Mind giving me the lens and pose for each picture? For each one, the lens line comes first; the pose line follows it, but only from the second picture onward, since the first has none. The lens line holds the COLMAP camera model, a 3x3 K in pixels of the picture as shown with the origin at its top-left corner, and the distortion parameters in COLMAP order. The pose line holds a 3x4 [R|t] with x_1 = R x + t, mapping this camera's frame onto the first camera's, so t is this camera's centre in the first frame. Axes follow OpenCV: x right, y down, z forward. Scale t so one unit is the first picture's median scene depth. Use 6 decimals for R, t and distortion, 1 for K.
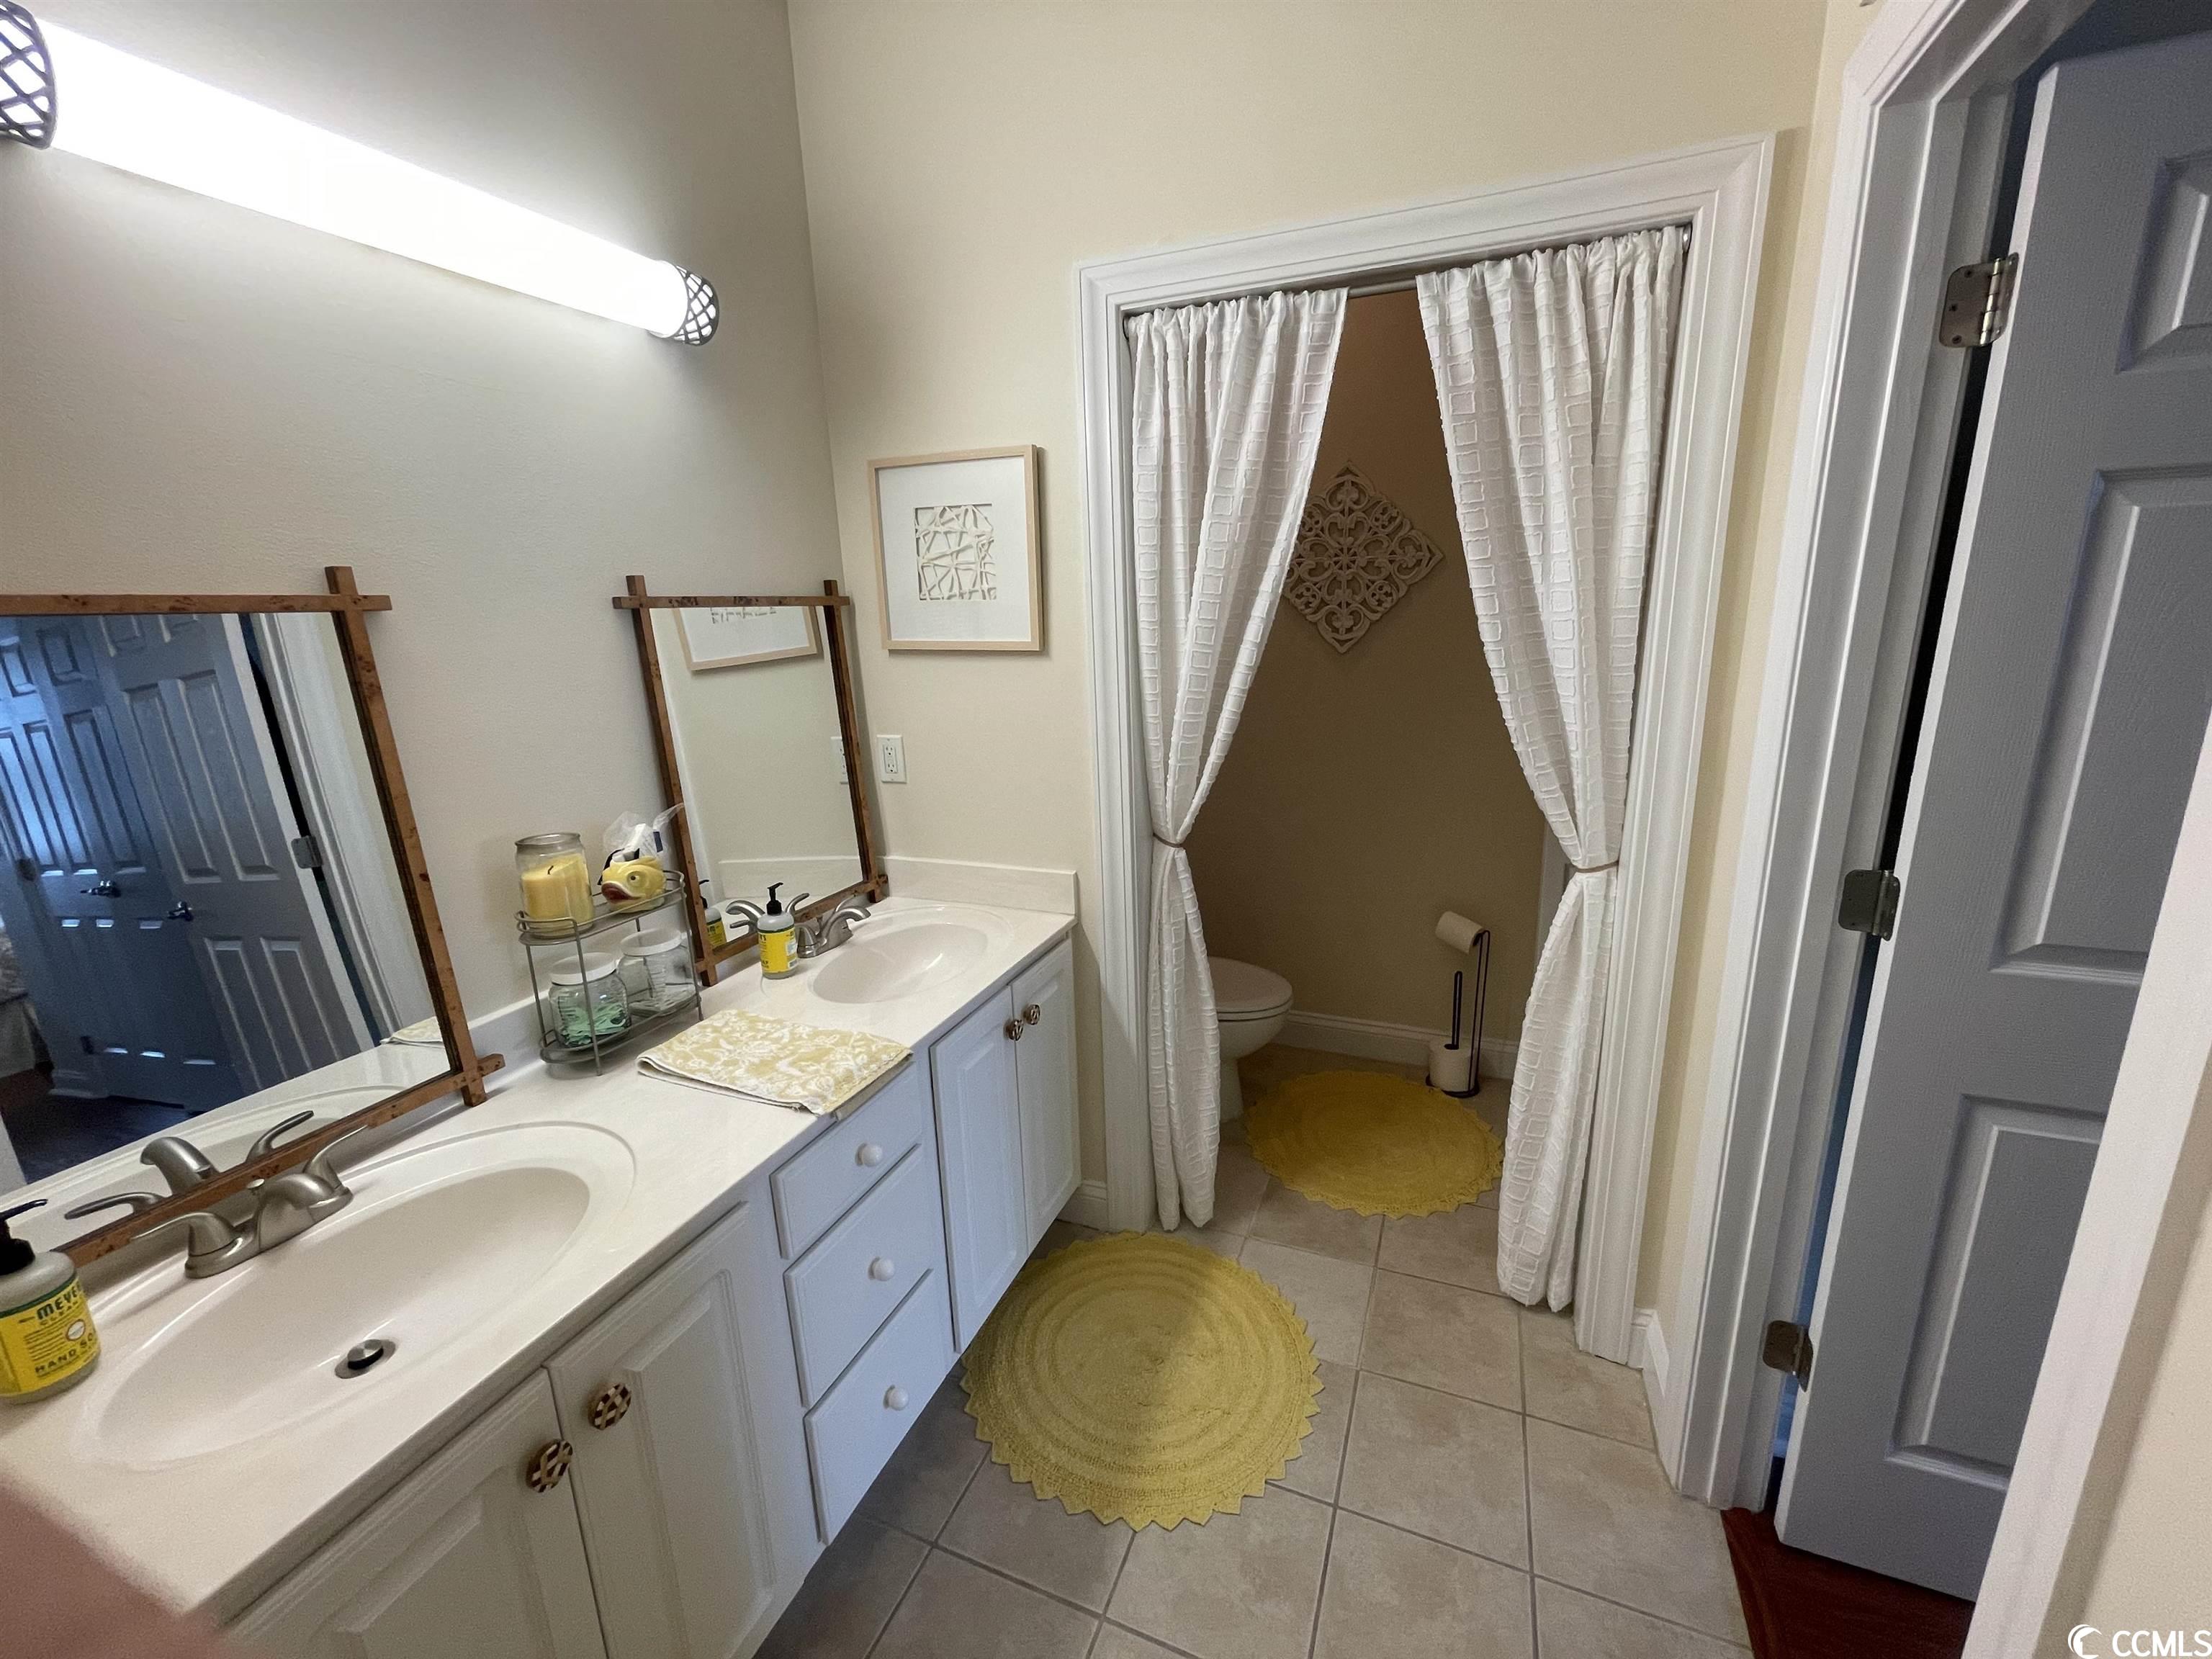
lens RADIAL K [[891.8, 0, 1100.1], [0, 891.8, 838.0], [0, 0, 1]] dist [-0.002215, 0.000065]
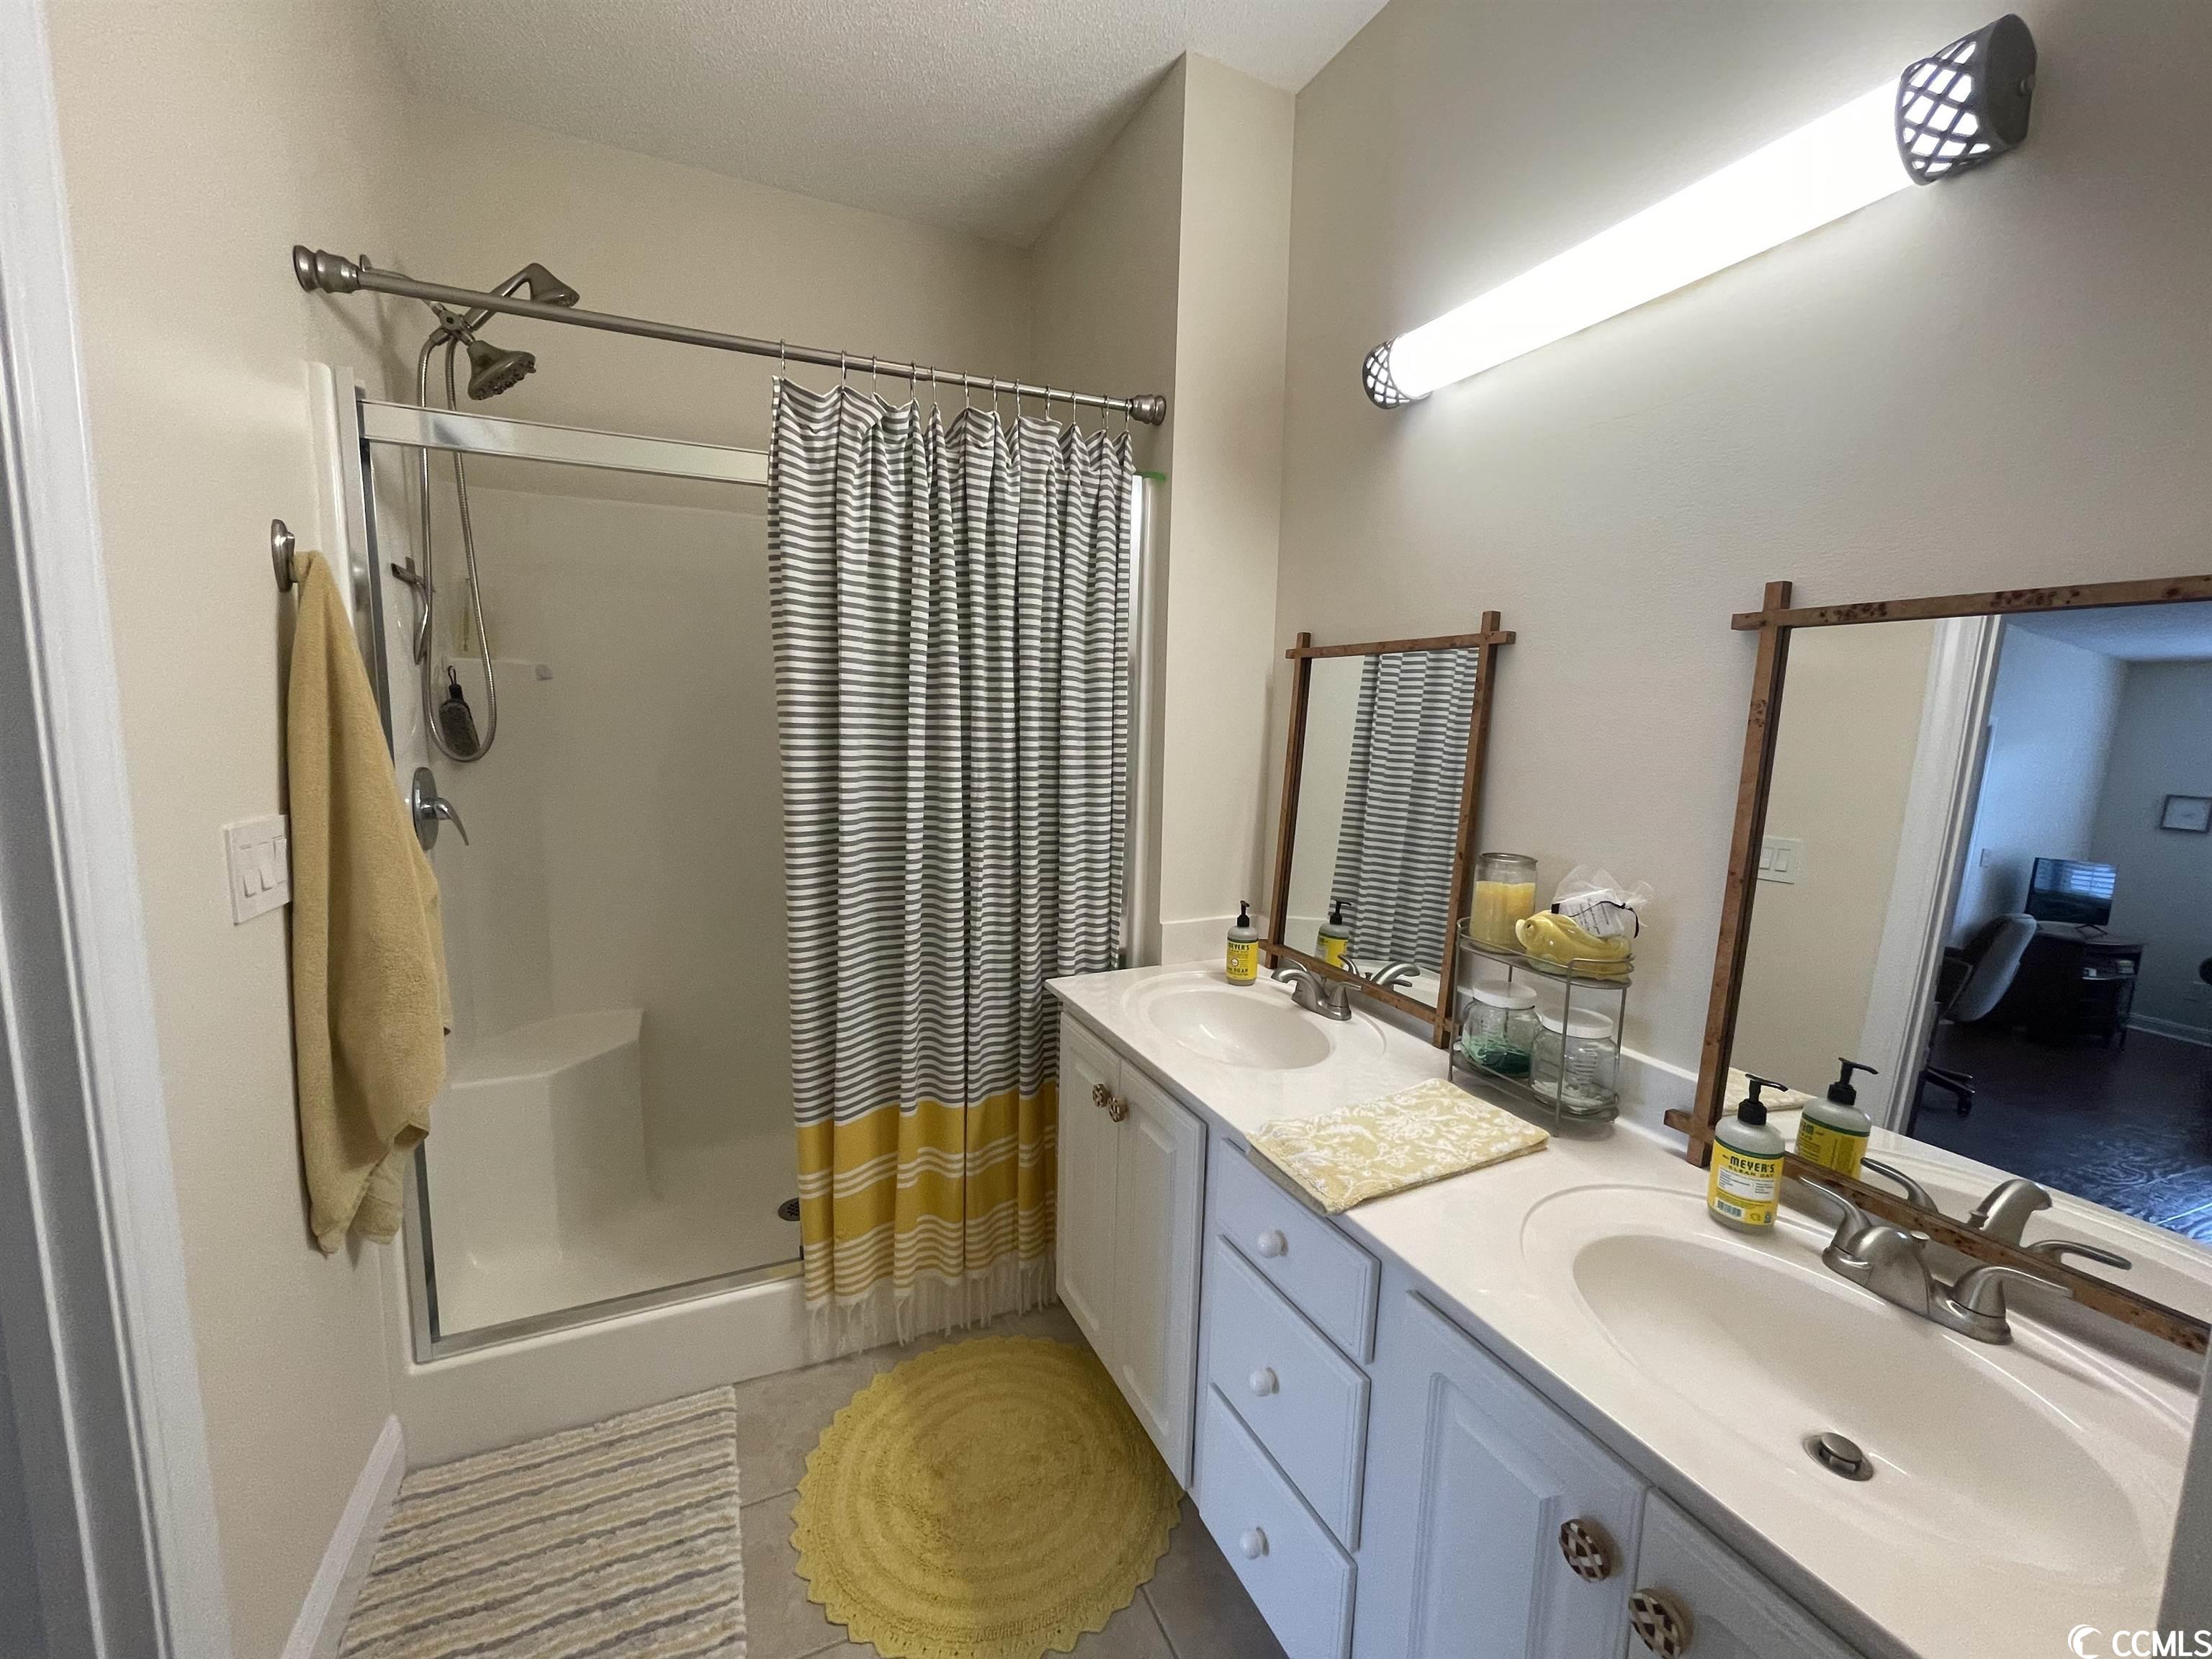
lens RADIAL K [[891.8, 0, 1094.3], [0, 891.8, 829.9], [0, 0, 1]] dist [-0.002215, 0.000065]
pose [[-0.682502, 0.132251, -0.718819, 0.400378], [-0.164395, 0.930514, 0.327288, -0.258930], [0.712156, 0.341545, -0.613336, 1.140260]]
